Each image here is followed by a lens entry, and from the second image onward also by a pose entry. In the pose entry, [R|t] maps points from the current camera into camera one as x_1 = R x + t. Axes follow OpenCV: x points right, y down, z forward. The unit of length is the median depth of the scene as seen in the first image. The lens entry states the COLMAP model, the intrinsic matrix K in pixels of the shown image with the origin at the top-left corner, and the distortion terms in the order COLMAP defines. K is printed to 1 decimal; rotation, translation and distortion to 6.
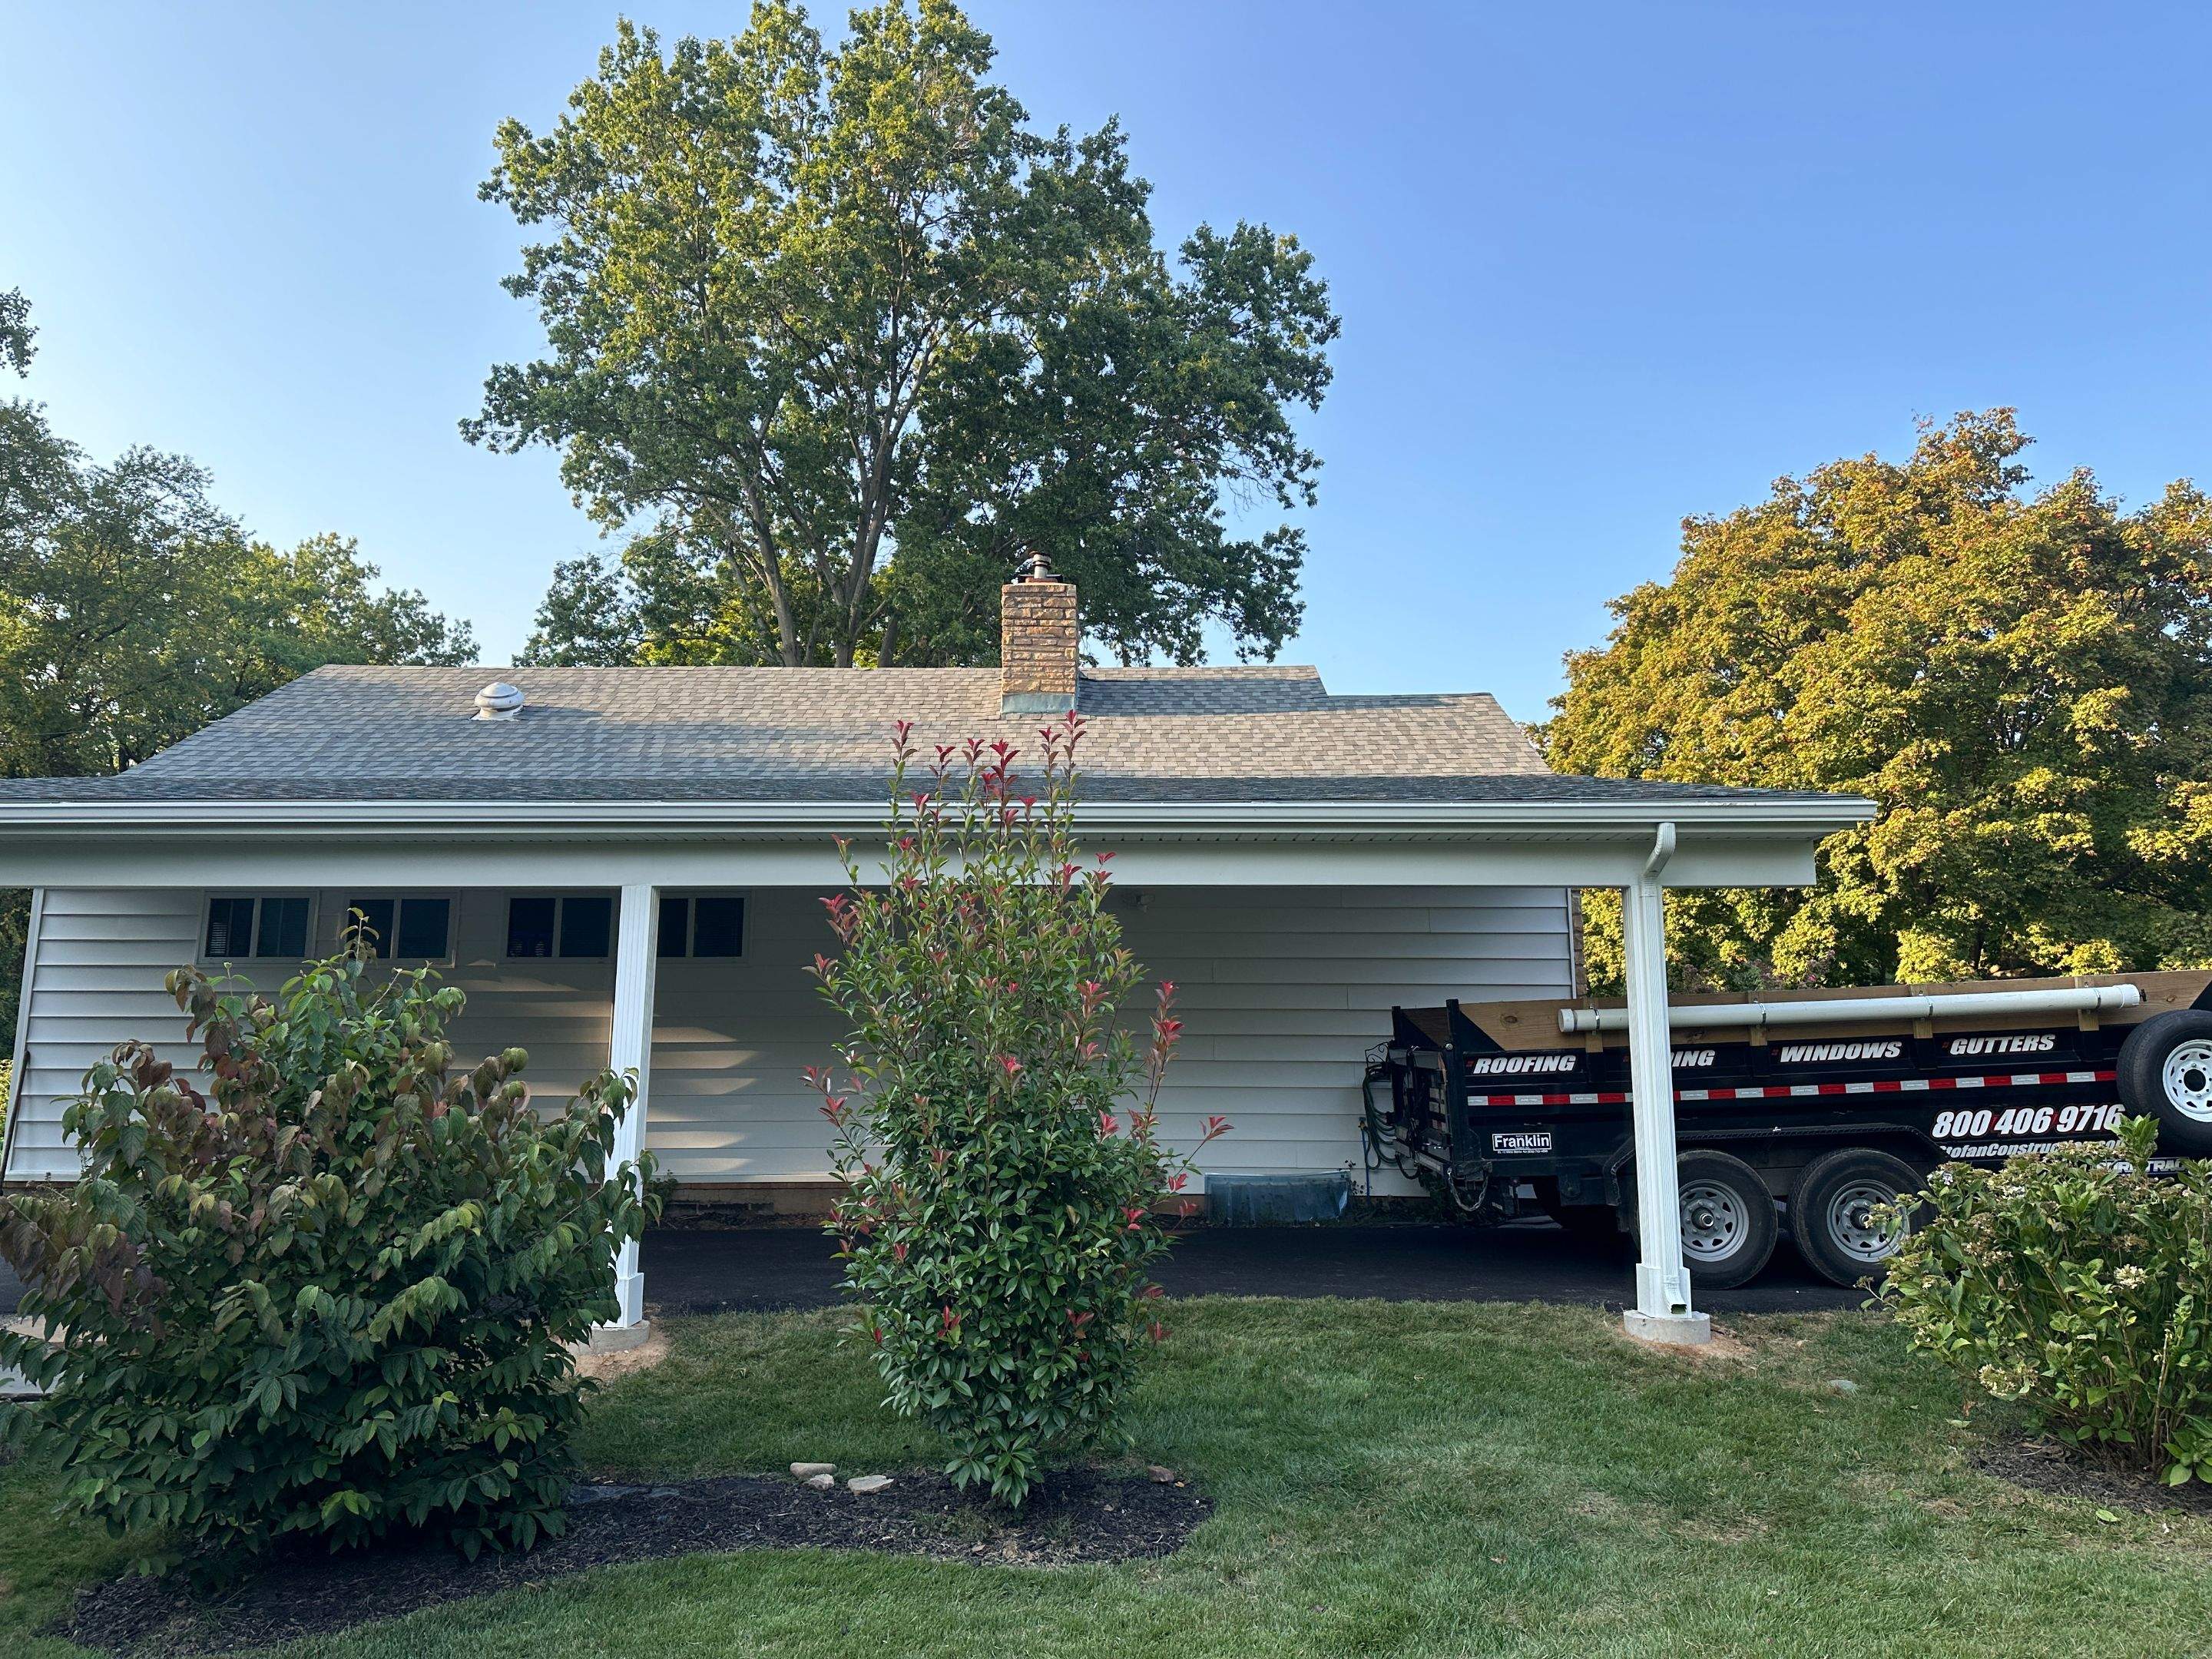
lens RADIAL K [[1571.9, 0, 1106.0], [0, 1571.9, 829.5], [0, 0, 1]] dist [0.048973, -0.092294]
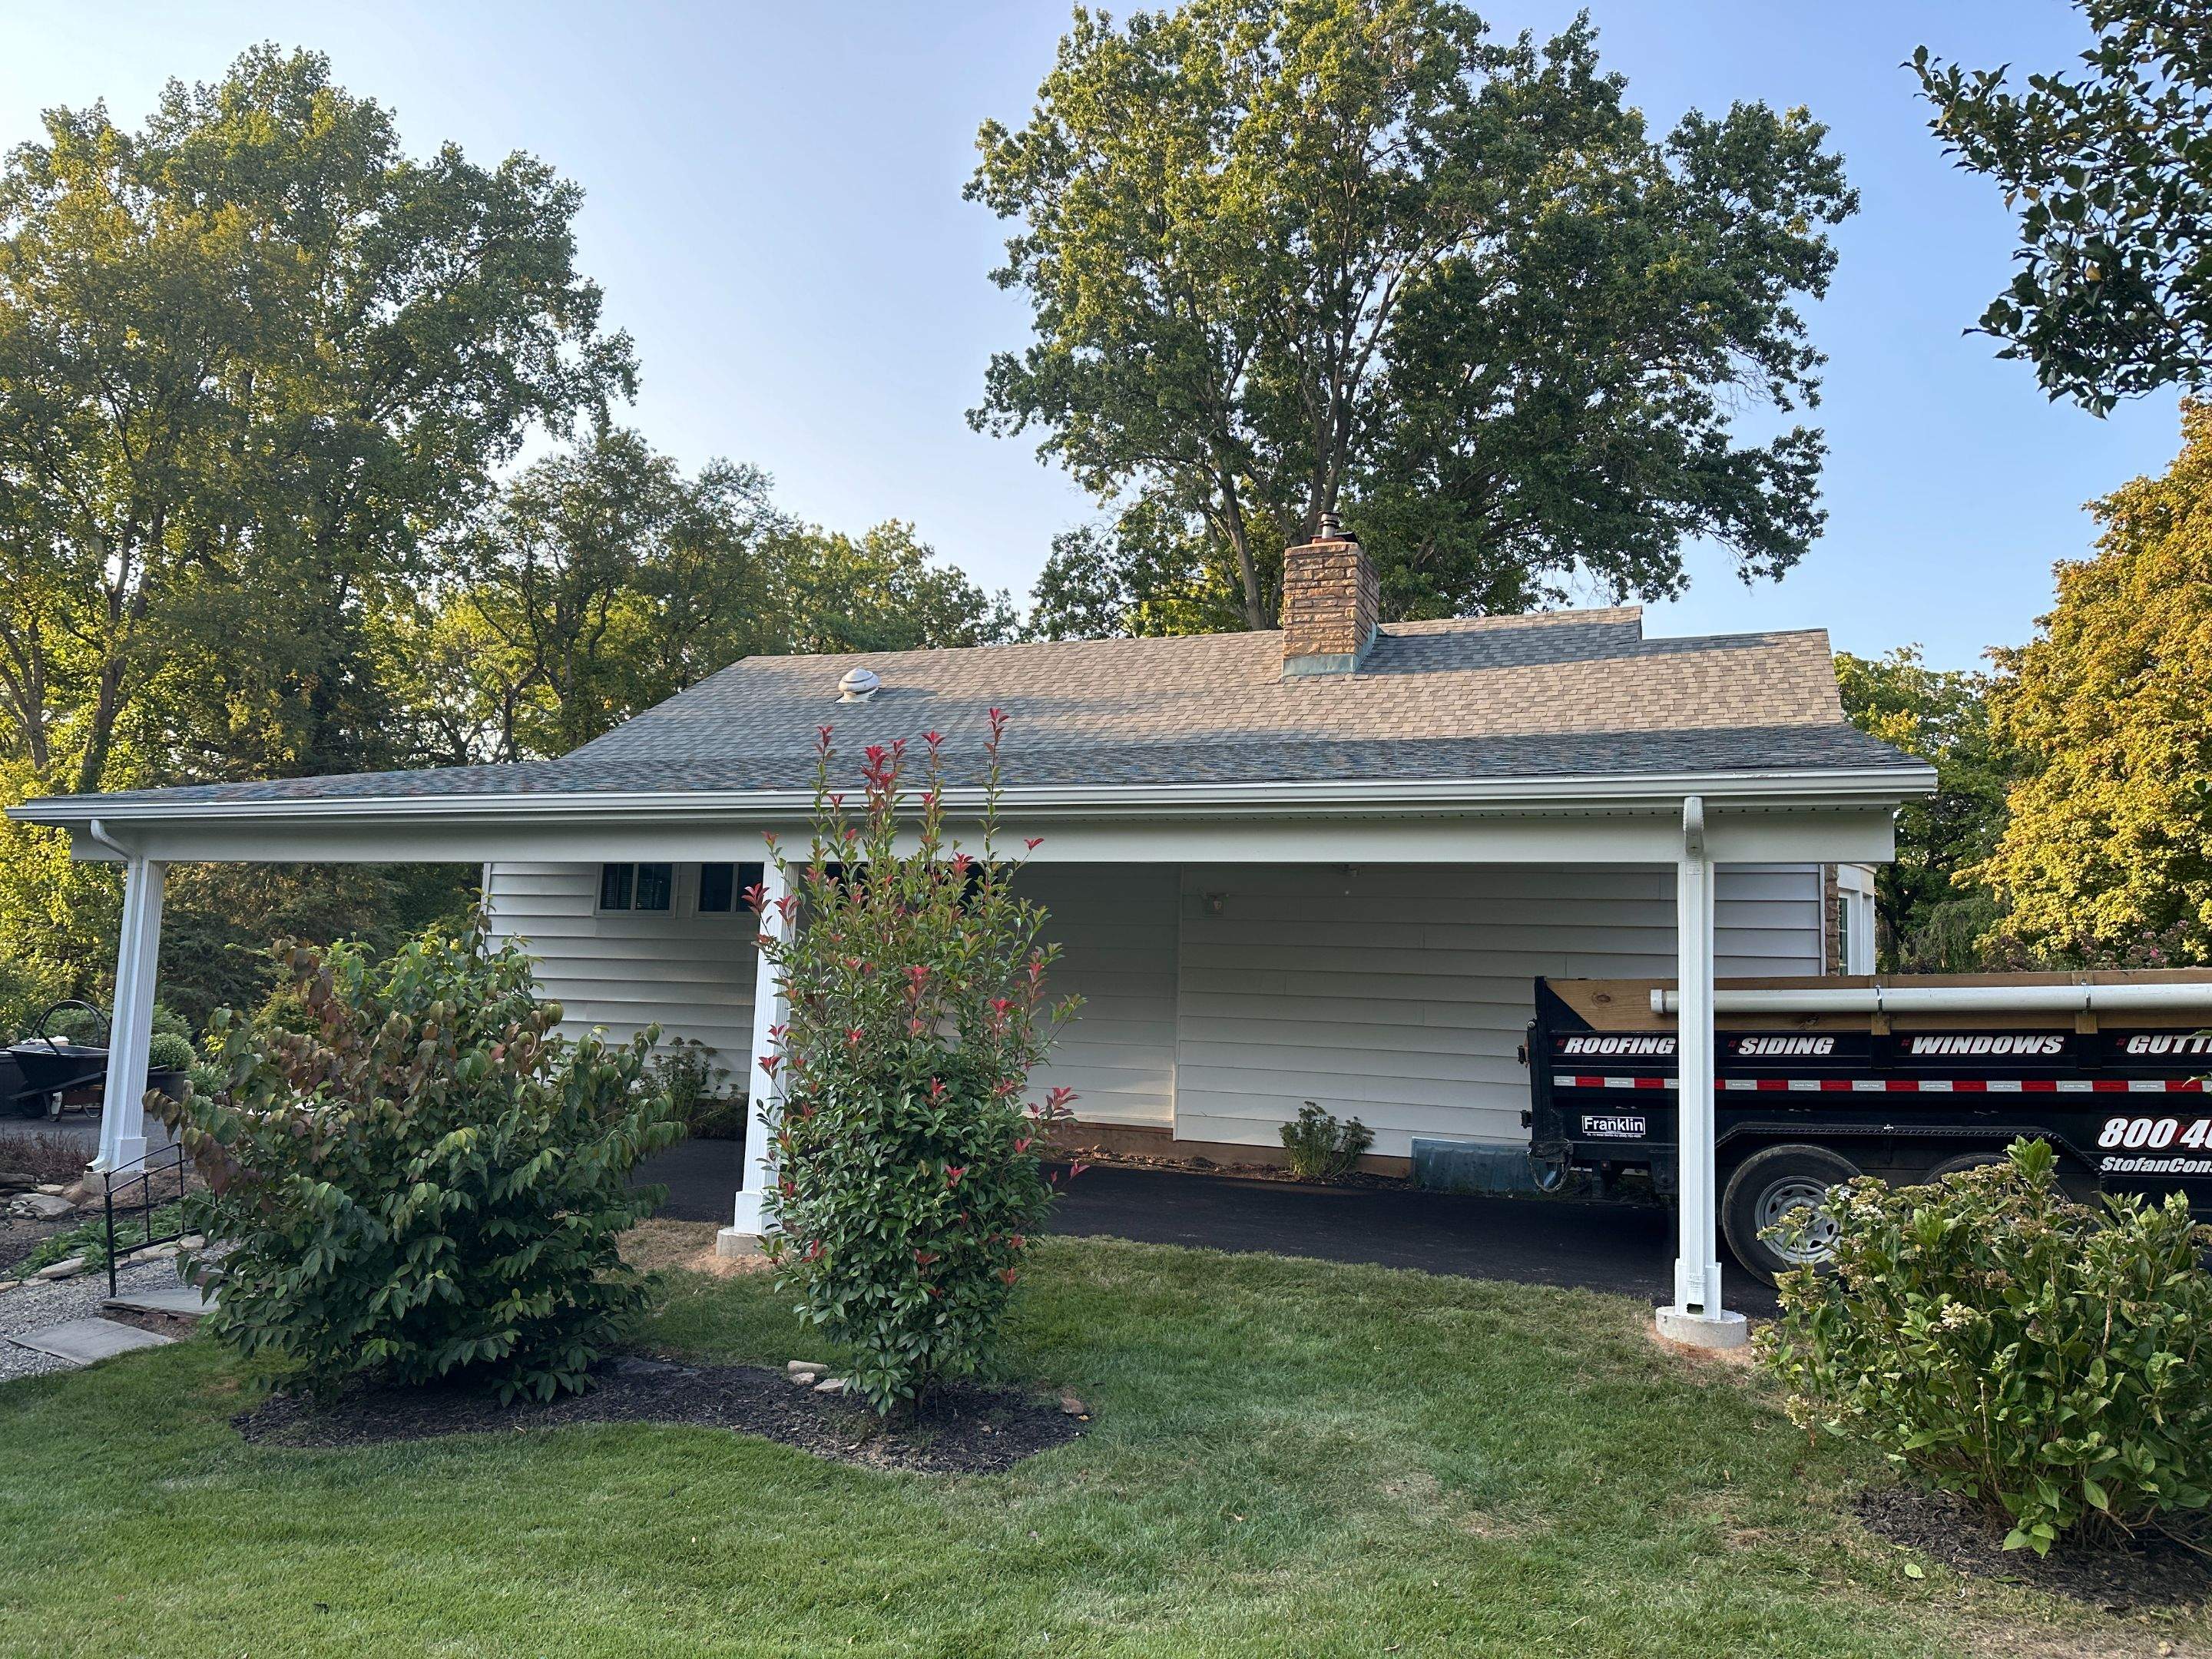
lens RADIAL K [[1581.5, 0, 1114.5], [0, 1581.5, 858.5], [0, 0, 1]] dist [-0.000817, -0.006316]
pose [[0.935790, -0.001825, -0.352553, 0.198935], [0.021807, 0.998371, 0.052715, -0.013412], [0.351883, -0.057018, 0.934306, 0.002426]]
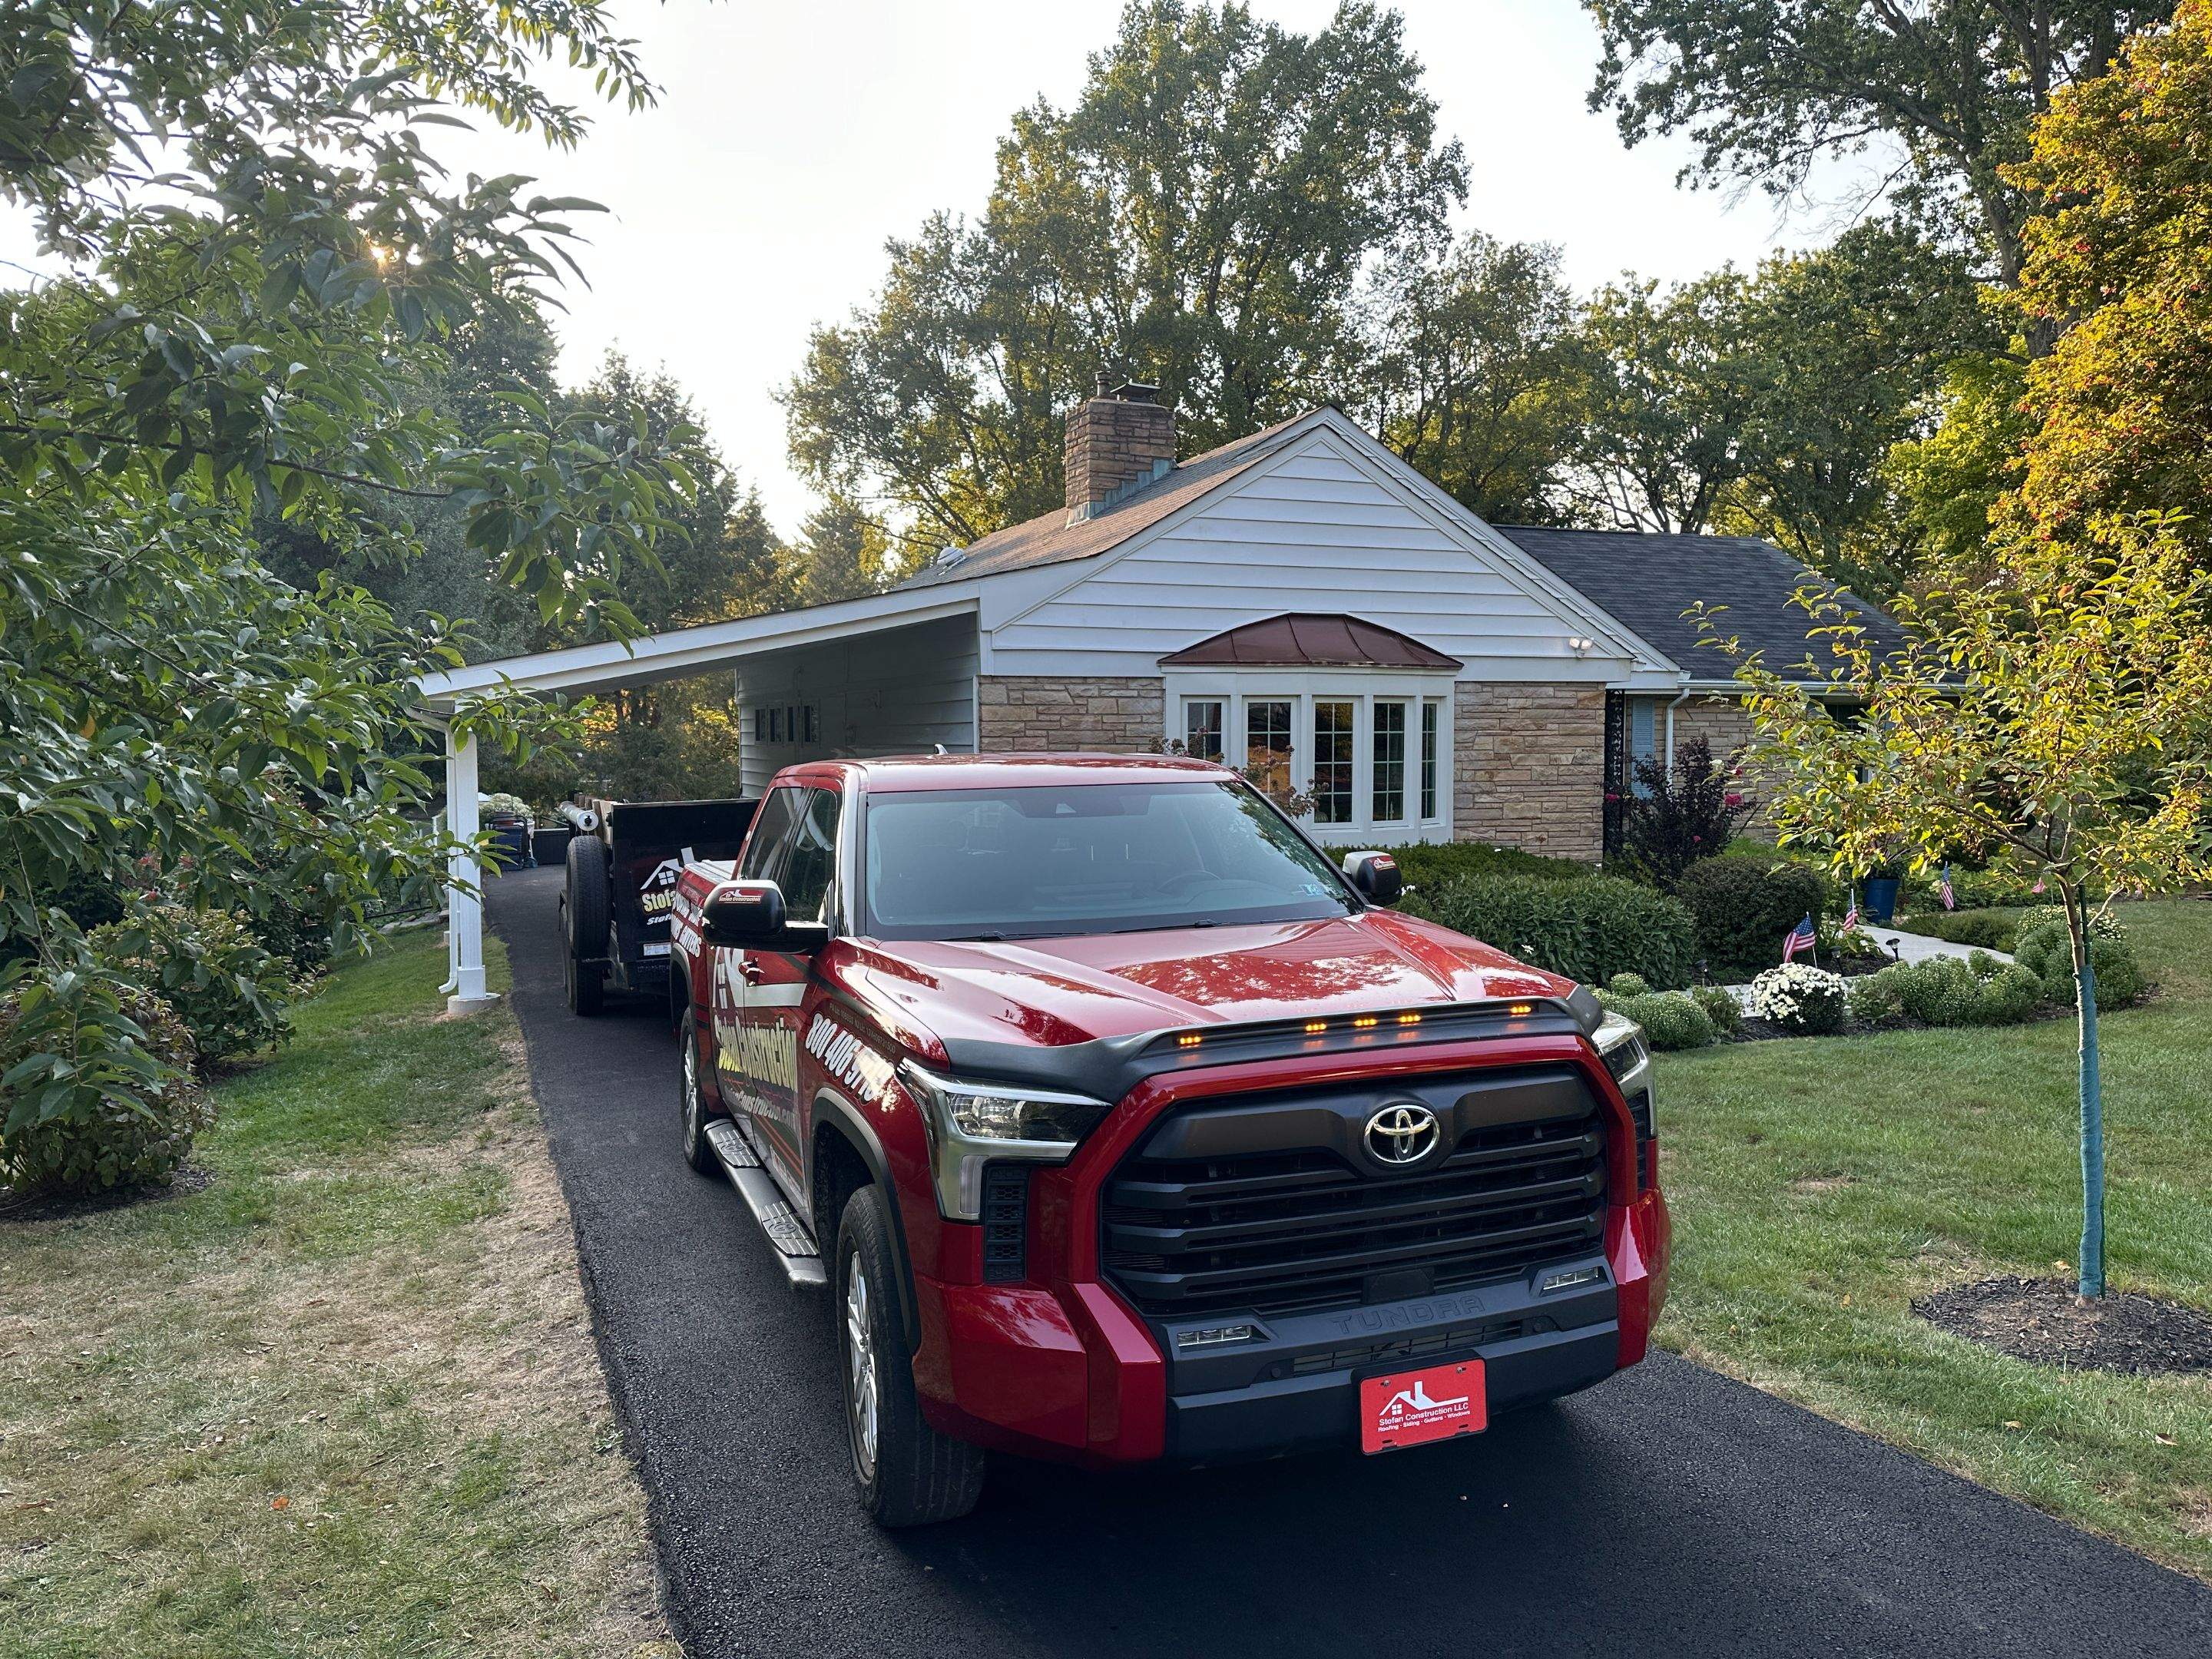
lens RADIAL K [[1571.7, 0, 1075.4], [0, 1571.7, 820.0], [0, 0, 1]] dist [0.059149, -0.026472]
pose [[0.386683, 0.050586, -0.920824, 1.236609], [0.134553, 0.984715, 0.110599, 0.021357], [0.912344, -0.166666, 0.373966, 0.579044]]
